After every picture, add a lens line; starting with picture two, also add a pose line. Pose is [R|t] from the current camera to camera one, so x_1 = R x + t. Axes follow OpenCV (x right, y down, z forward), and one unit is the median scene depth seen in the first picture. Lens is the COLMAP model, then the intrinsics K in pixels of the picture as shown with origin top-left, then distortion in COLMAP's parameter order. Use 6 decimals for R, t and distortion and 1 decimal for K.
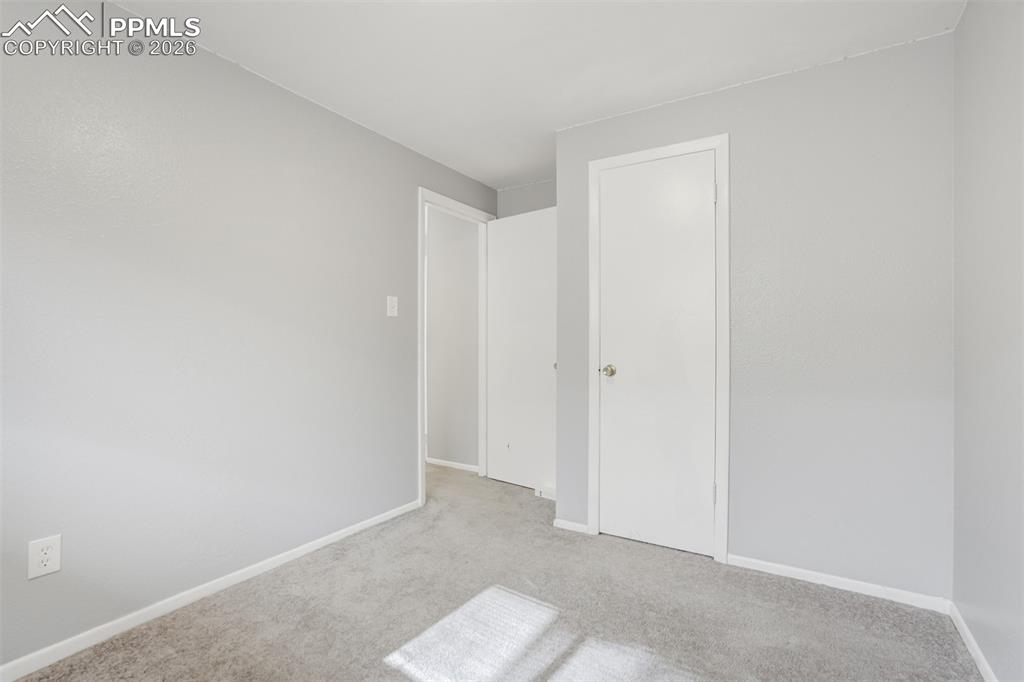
lens RADIAL K [[484.3, 0, 513.4], [0, 484.3, 334.3], [0, 0, 1]] dist [-0.035023, 0.015846]
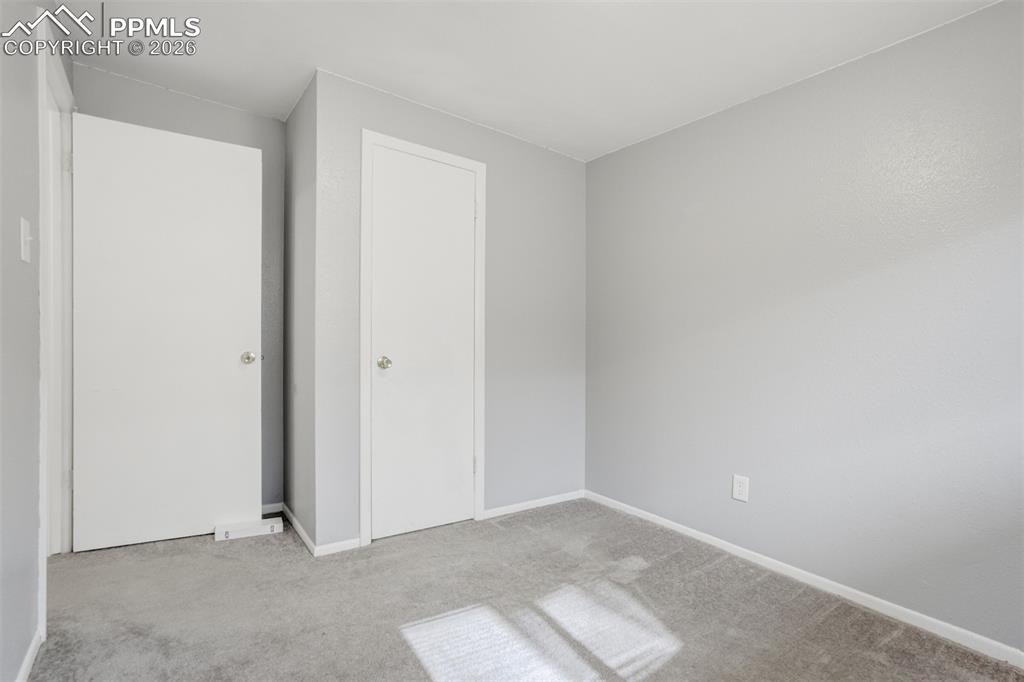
lens RADIAL K [[484.3, 0, 517.8], [0, 484.3, 340.6], [0, 0, 1]] dist [-0.035023, 0.015846]
pose [[0.366043, 0.013798, 0.930496, -0.696154], [-0.045287, 0.998970, 0.003002, 0.017187], [-0.929495, -0.043238, 0.366290, 0.503688]]
